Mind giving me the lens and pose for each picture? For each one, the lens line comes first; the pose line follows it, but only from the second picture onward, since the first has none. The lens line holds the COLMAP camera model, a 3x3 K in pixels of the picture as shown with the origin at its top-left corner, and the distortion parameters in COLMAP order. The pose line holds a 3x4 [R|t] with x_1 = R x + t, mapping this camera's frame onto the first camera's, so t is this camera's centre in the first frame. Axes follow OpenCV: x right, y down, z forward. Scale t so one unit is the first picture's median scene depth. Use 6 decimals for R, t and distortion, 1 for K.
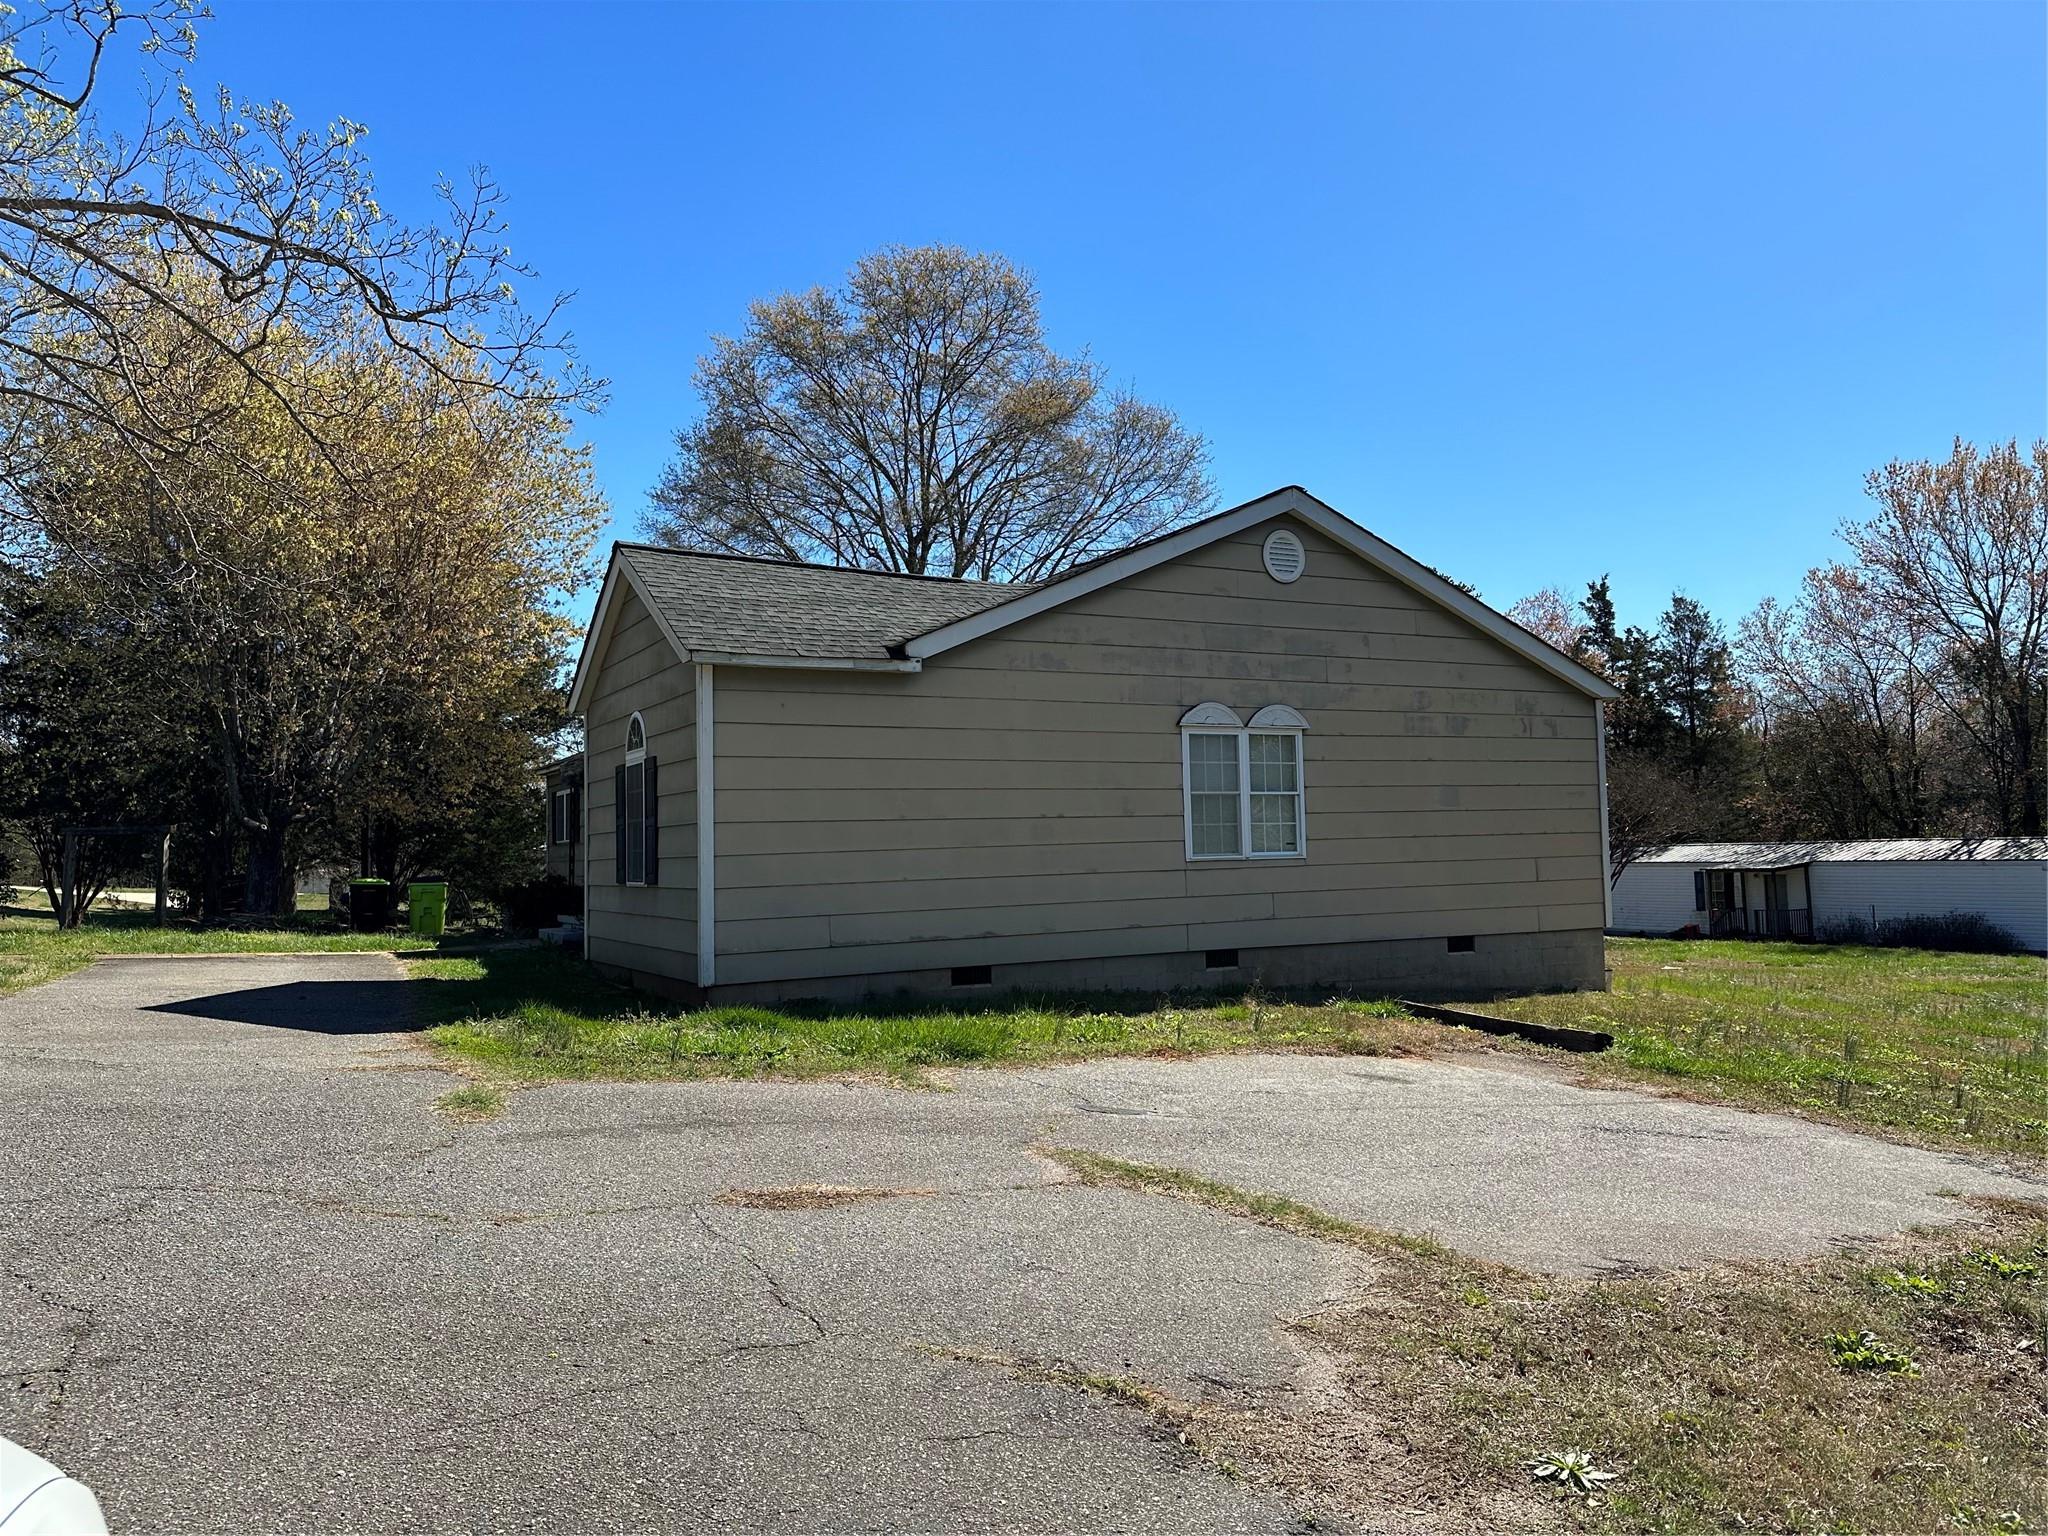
lens RADIAL K [[1445.7, 0, 1024.0], [0, 1445.7, 768.0], [0, 0, 1]] dist [0.105737, -0.206355]
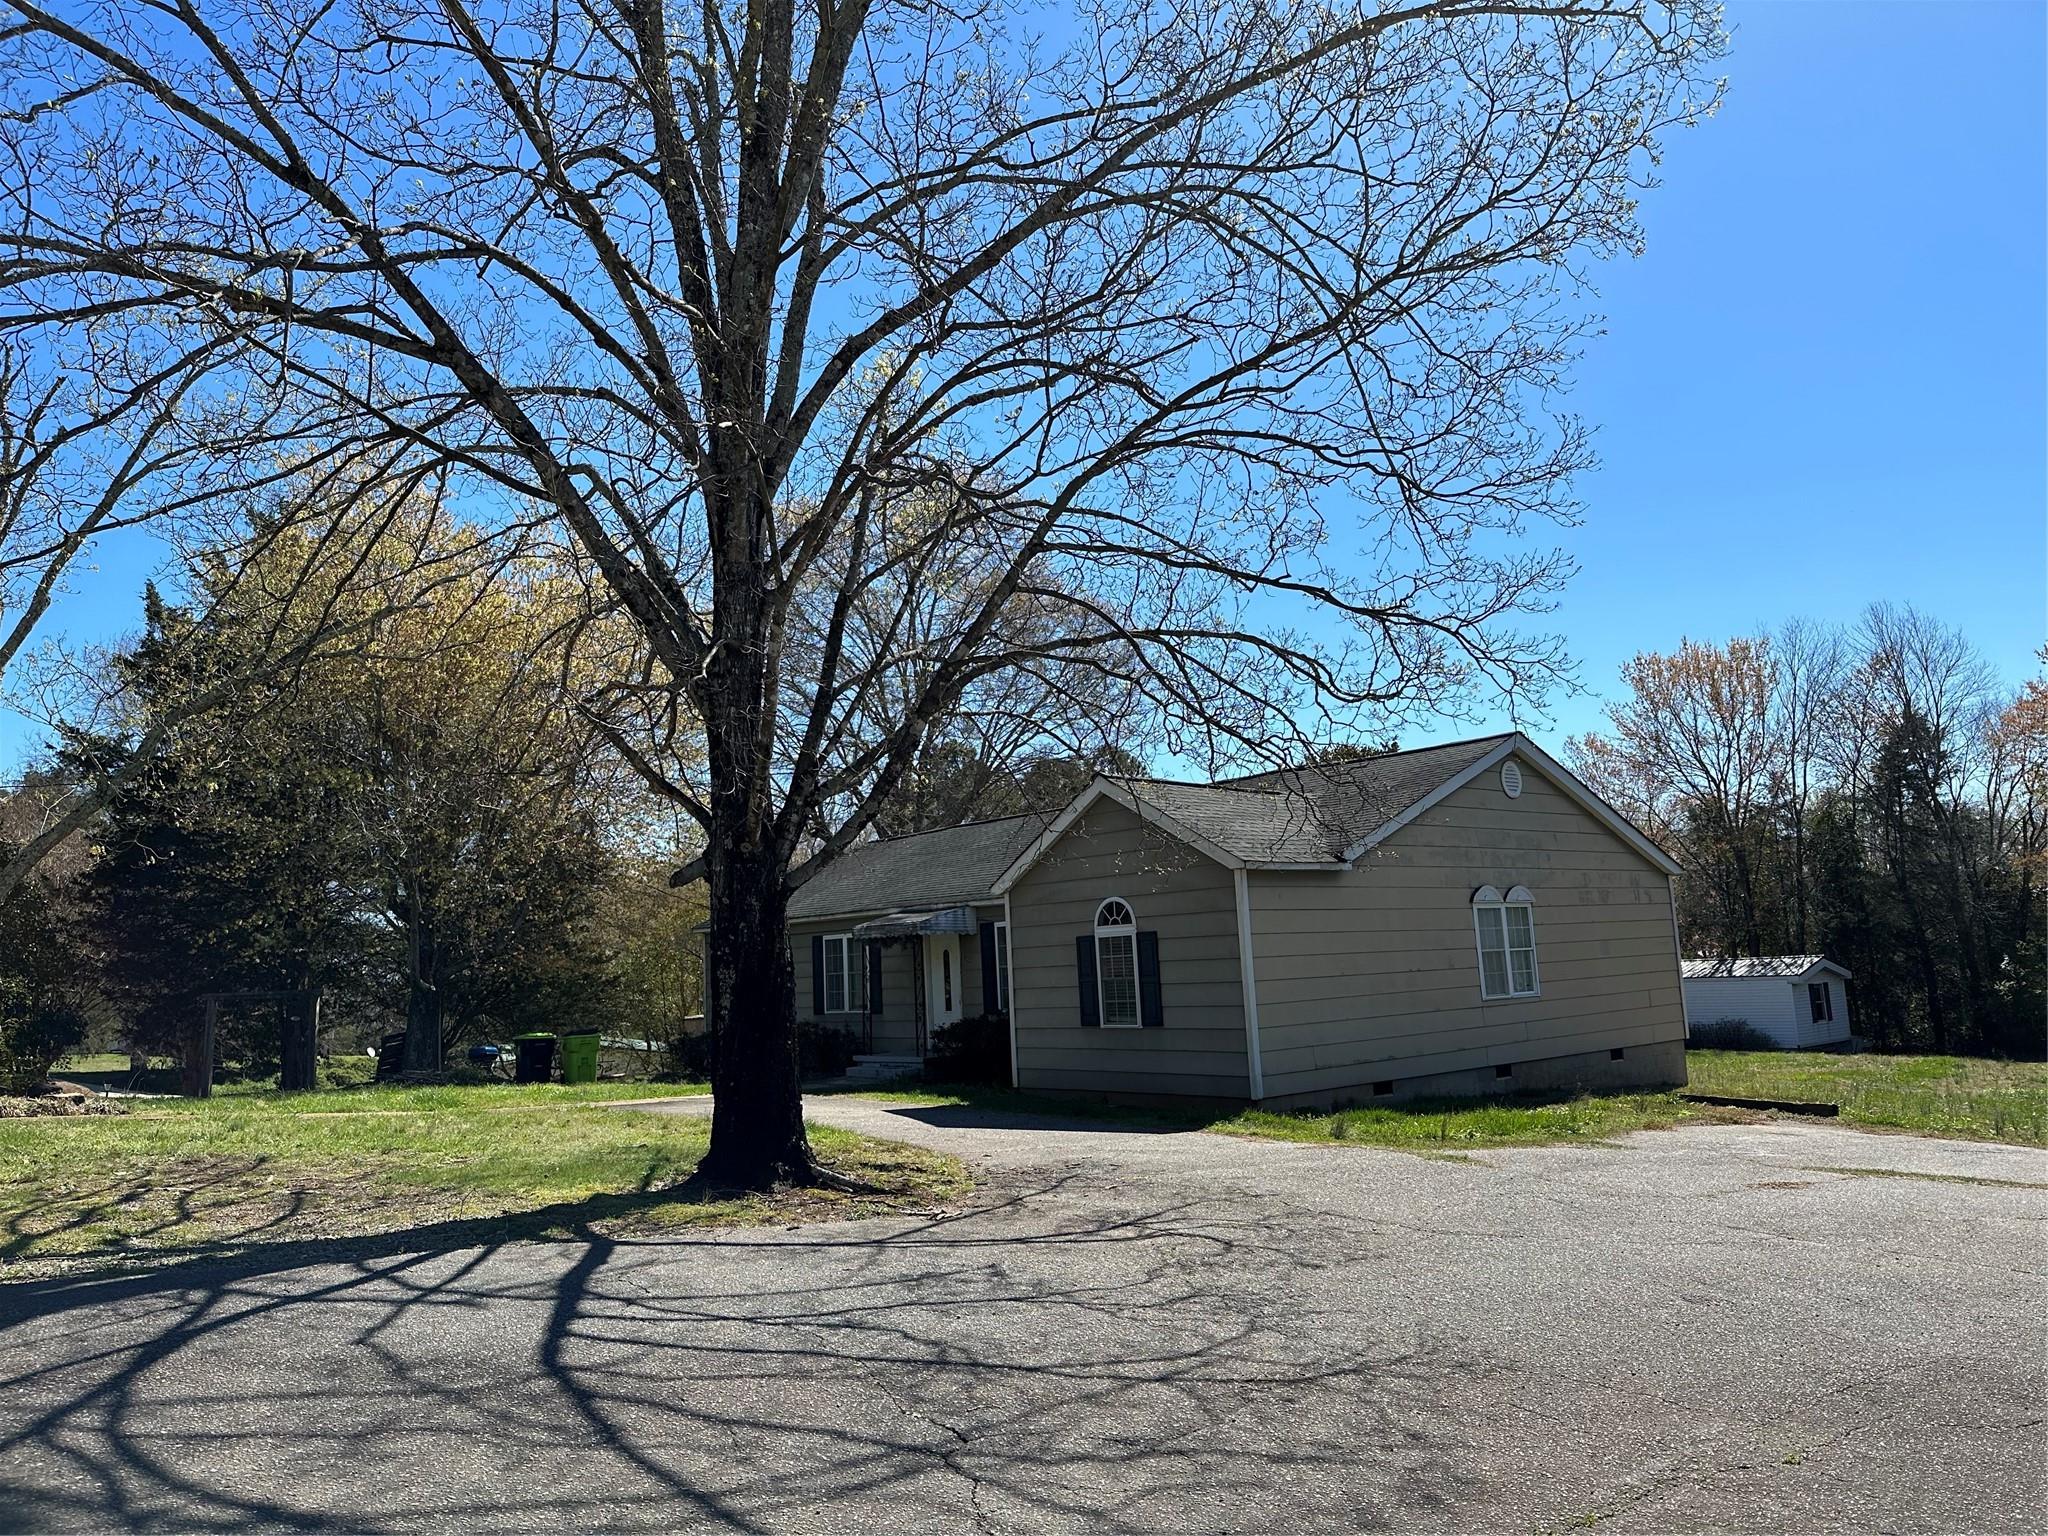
lens RADIAL K [[1445.7, 0, 1024.0], [0, 1445.7, 768.0], [0, 0, 1]] dist [0.105737, -0.206355]
pose [[0.974452, 0.009072, 0.224412, -0.608388], [0.009955, 0.996457, -0.083507, -0.043582], [-0.224375, 0.083607, 0.970910, -0.273931]]
